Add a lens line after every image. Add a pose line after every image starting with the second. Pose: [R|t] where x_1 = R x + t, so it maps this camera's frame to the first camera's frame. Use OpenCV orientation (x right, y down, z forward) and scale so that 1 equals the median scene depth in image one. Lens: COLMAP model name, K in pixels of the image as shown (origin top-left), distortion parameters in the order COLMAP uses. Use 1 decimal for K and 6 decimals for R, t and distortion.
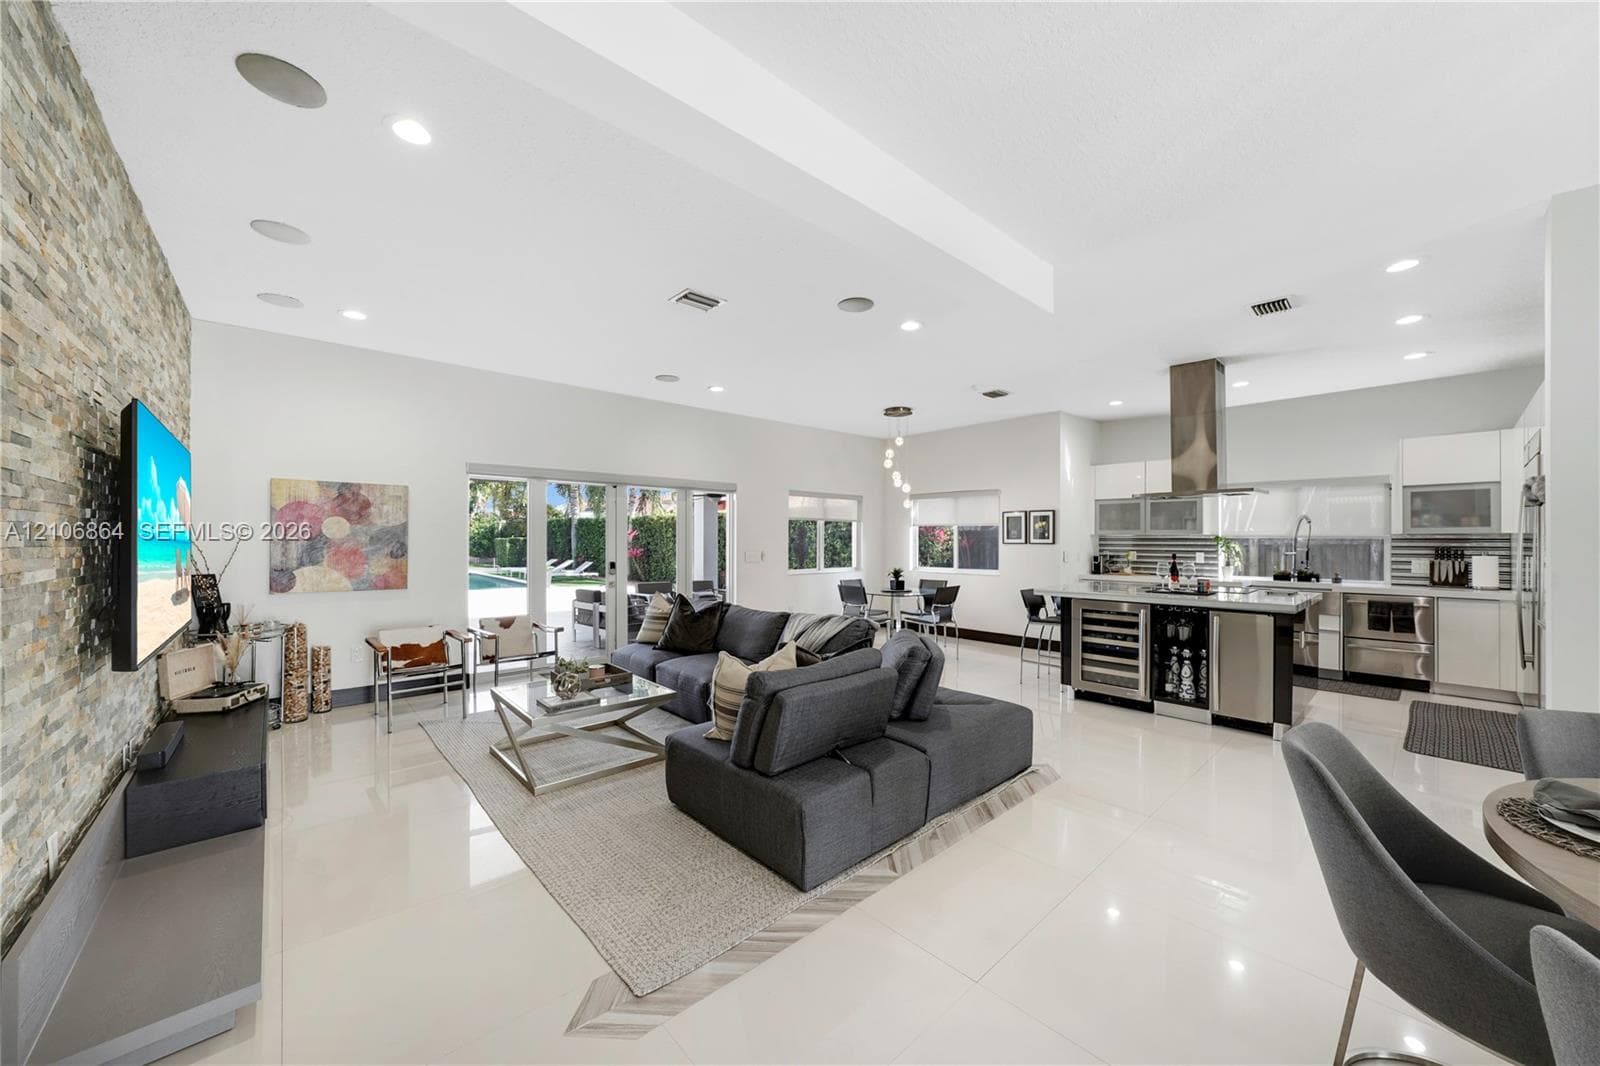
lens RADIAL K [[584.0, 0, 804.7], [0, 584.0, 533.5], [0, 0, 1]] dist [-0.023097, 0.006329]
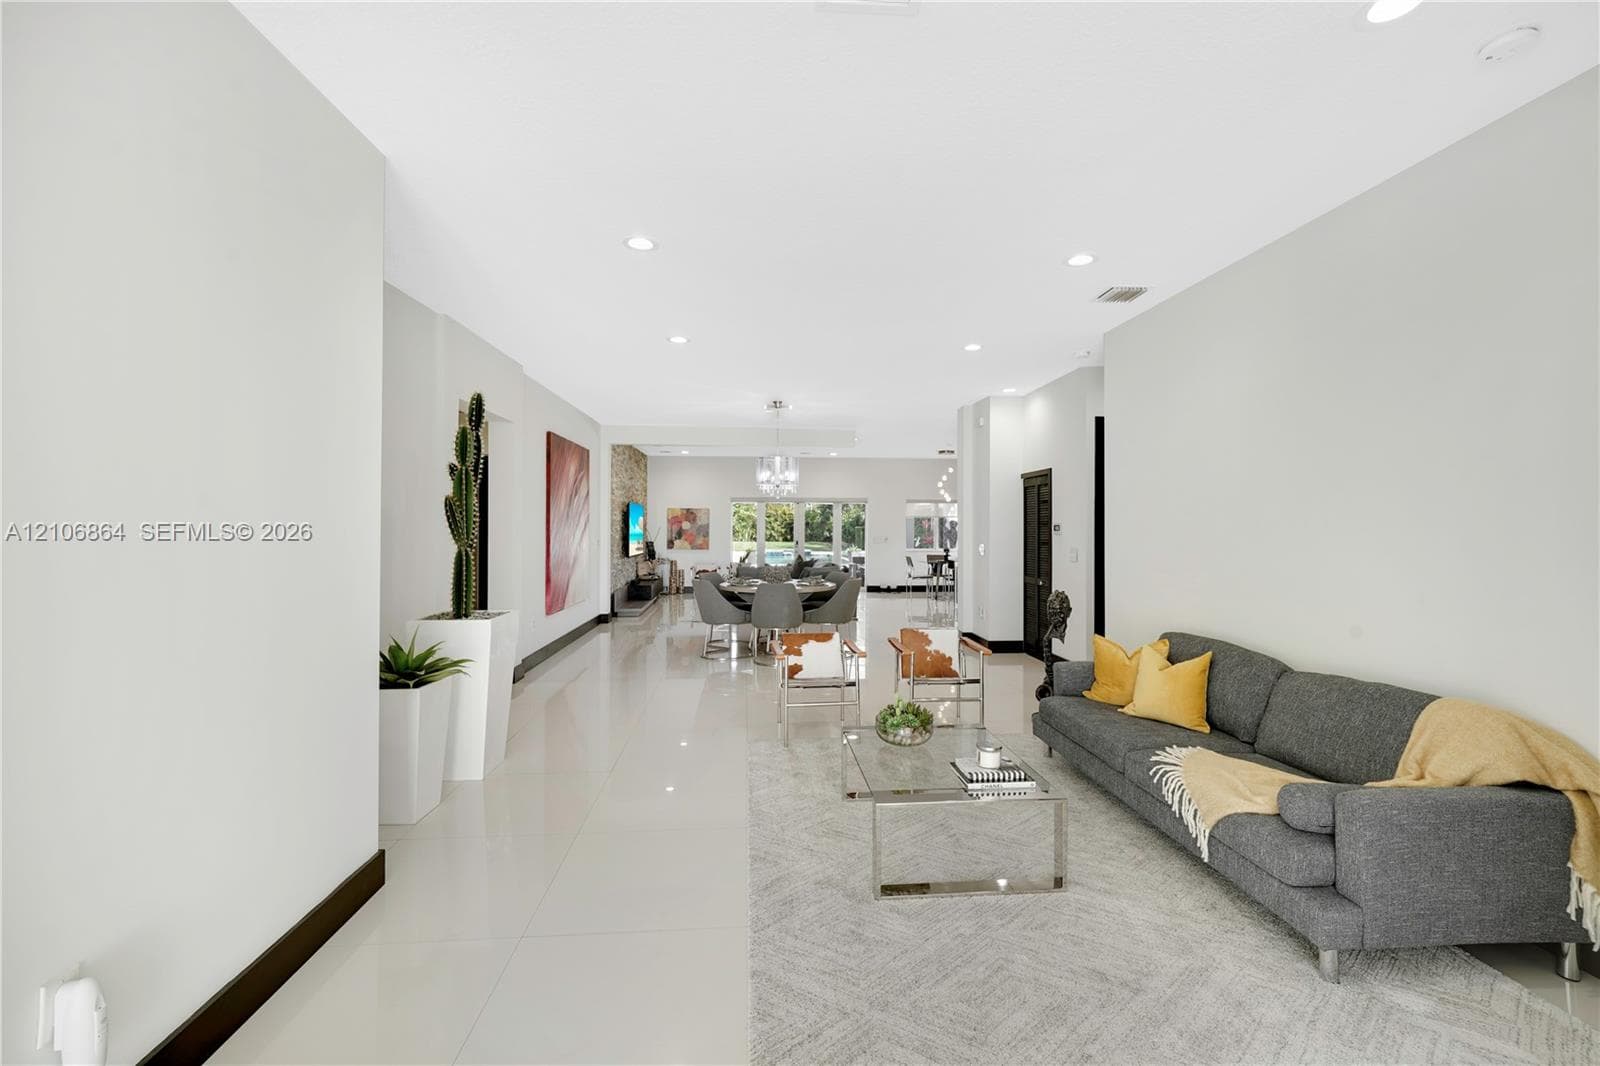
lens RADIAL K [[673.0, 0, 802.2], [0, 673.0, 518.2], [0, 0, 1]] dist [-0.001116, 0.003431]
pose [[0.797473, -0.007308, -0.603311, 1.352600], [0.005595, 0.999973, -0.004718, -0.023237], [0.603329, 0.000387, 0.797492, -1.047001]]
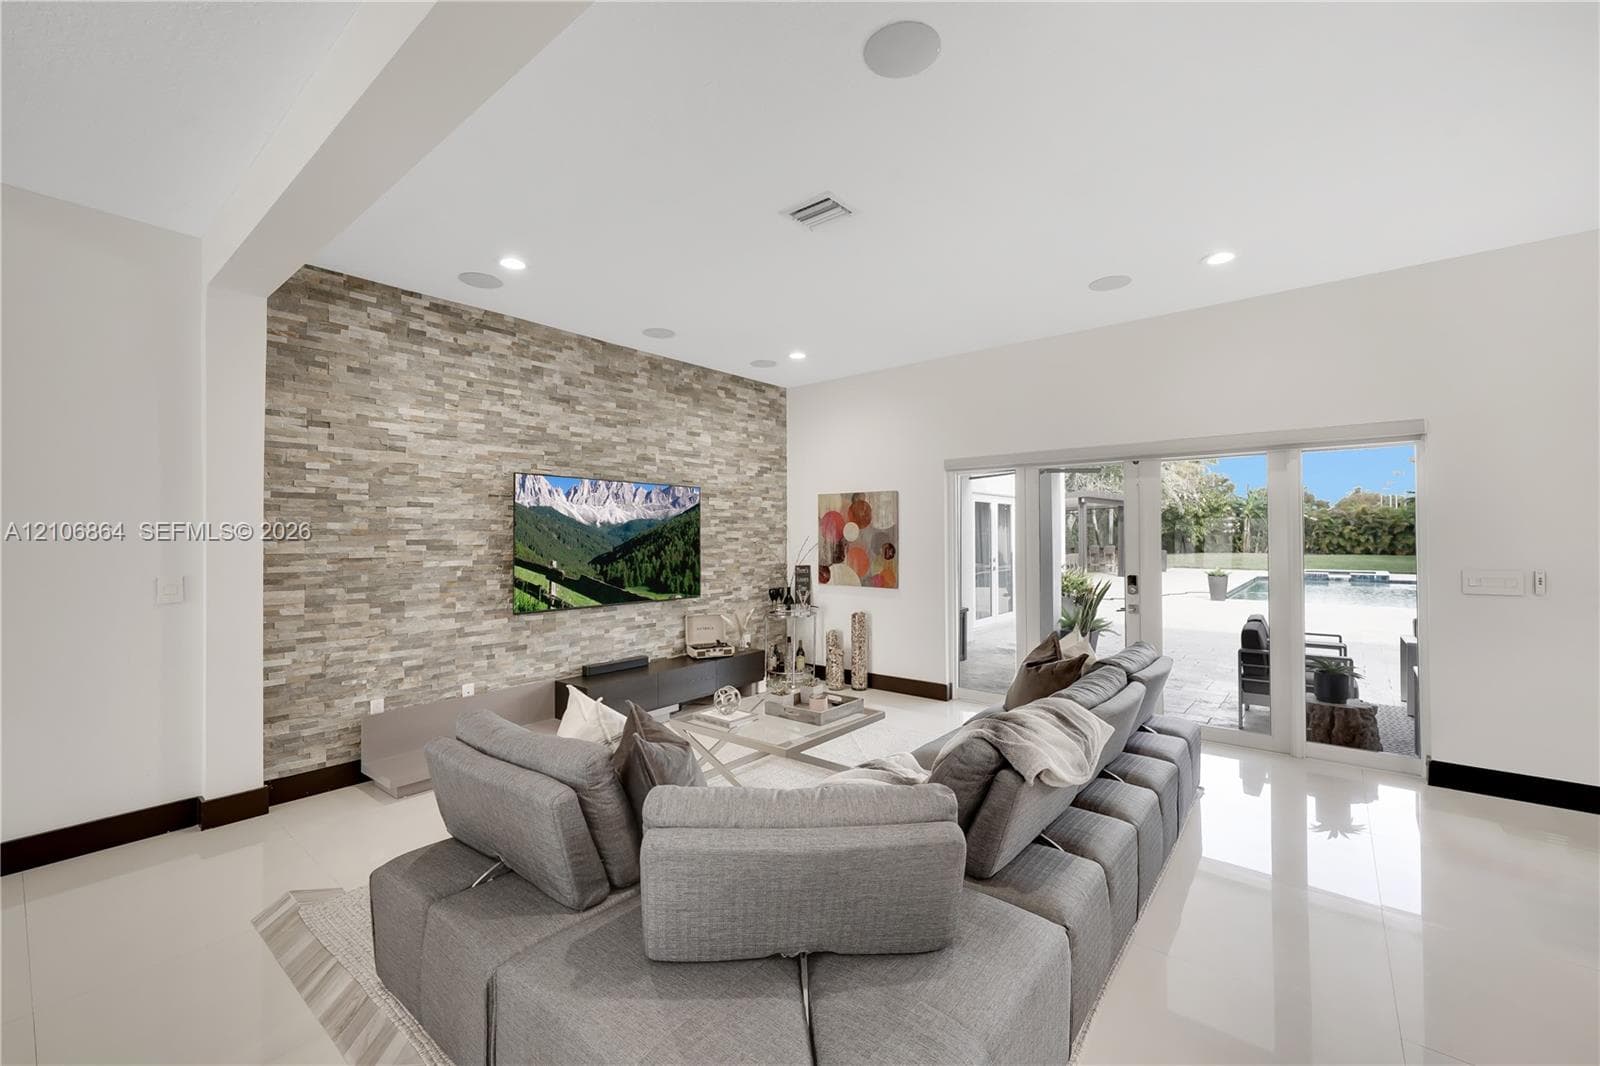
lens RADIAL K [[654.2, 0, 800.8], [0, 654.2, 526.9], [0, 0, 1]] dist [-0.001148, 0.000001]
pose [[0.154173, -0.014654, -0.987935, 0.444048], [0.016008, 0.999796, -0.012332, -0.004690], [0.987914, -0.013914, 0.154376, 0.630976]]
